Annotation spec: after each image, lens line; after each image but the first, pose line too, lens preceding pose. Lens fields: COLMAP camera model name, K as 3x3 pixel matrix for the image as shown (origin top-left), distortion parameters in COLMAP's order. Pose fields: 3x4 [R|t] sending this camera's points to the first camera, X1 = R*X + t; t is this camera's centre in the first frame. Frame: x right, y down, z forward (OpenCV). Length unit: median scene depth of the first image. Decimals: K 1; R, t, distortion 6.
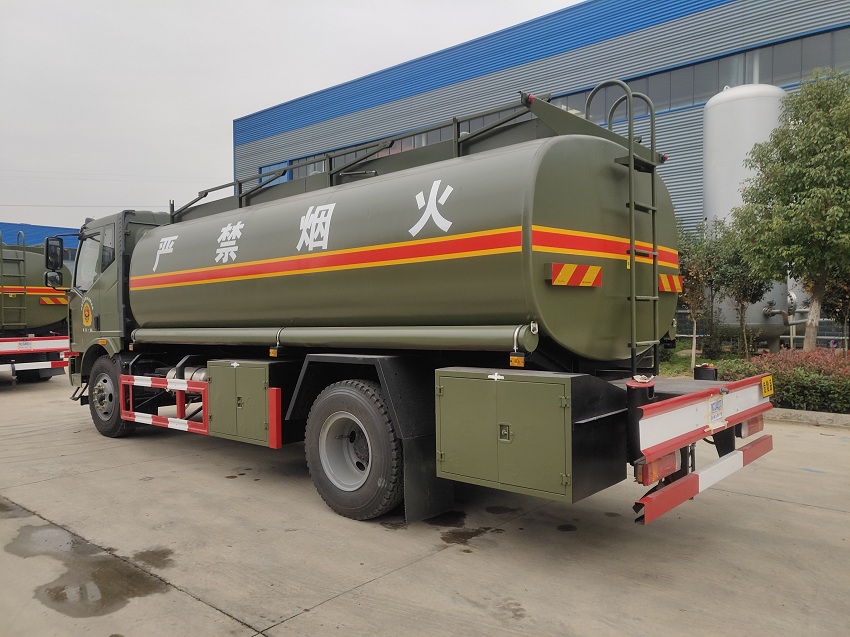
lens RADIAL K [[655.3, 0, 433.4], [0, 655.3, 316.1], [0, 0, 1]] dist [0.001670, 0.046224]
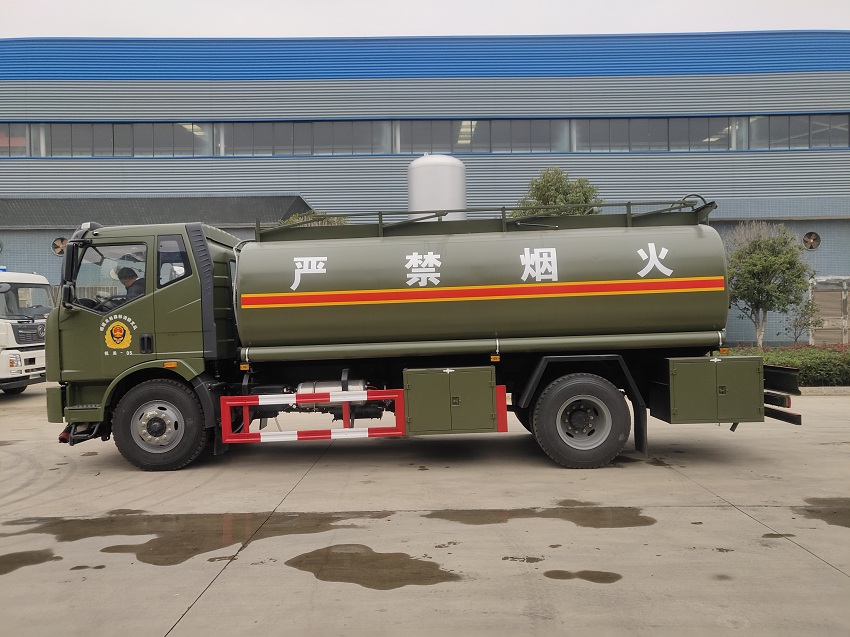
lens RADIAL K [[655.3, 0, 433.4], [0, 655.3, 316.1], [0, 0, 1]] dist [0.001670, 0.046224]
pose [[0.751446, 0.001353, 0.659793, -1.413869], [0.019172, 0.999531, -0.023885, 0.001313], [-0.659516, 0.030598, 0.751068, 0.137202]]
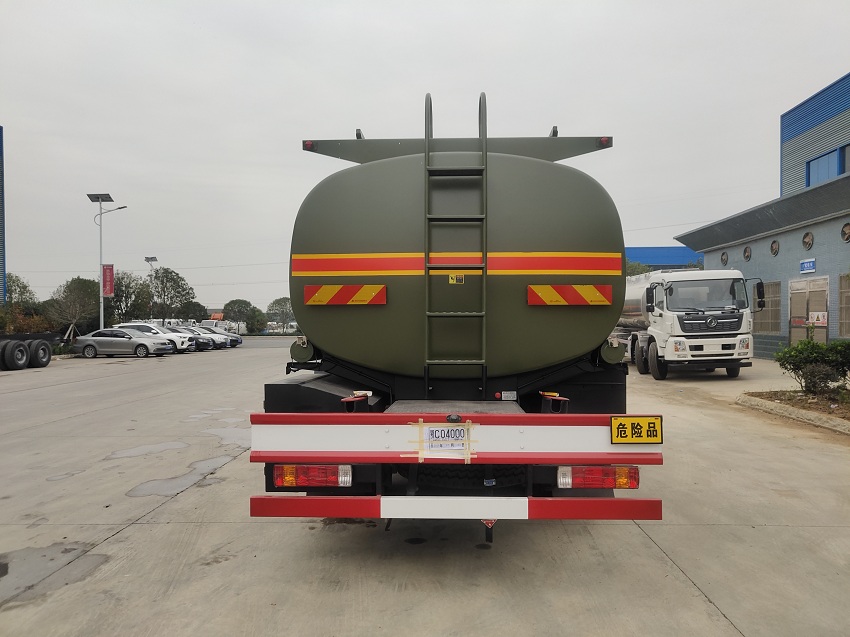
lens RADIAL K [[655.3, 0, 433.4], [0, 655.3, 316.1], [0, 0, 1]] dist [0.001670, 0.046224]
pose [[0.628416, -0.004083, -0.777867, 1.033056], [-0.008112, 0.999897, -0.011802, -0.014080], [0.777835, 0.013727, 0.628318, 0.384052]]
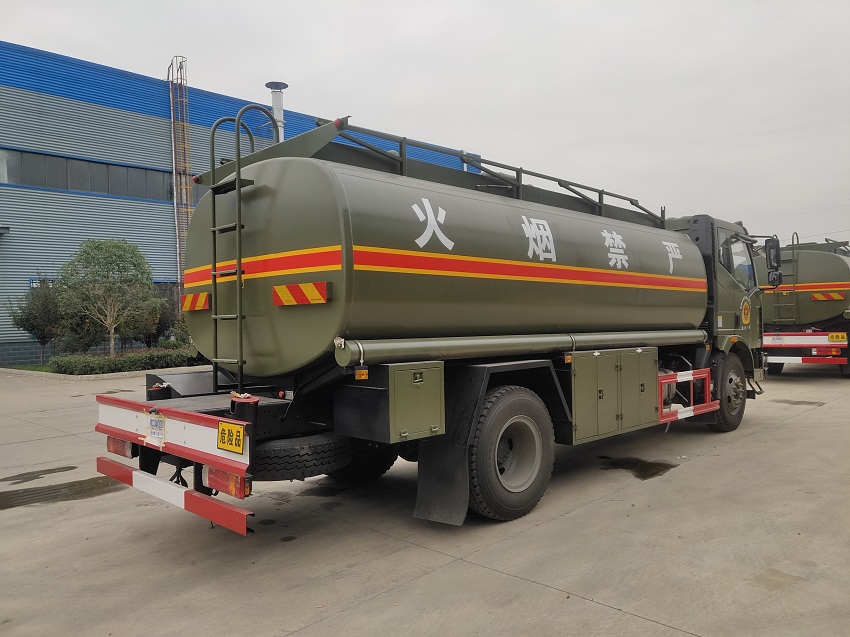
lens RADIAL K [[655.3, 0, 433.4], [0, 655.3, 316.1], [0, 0, 1]] dist [0.001670, 0.046224]
pose [[-0.076675, 0.005154, -0.997043, 1.316744], [0.019955, 0.999794, 0.003634, -0.026526], [0.996856, -0.019617, -0.076762, 1.399956]]
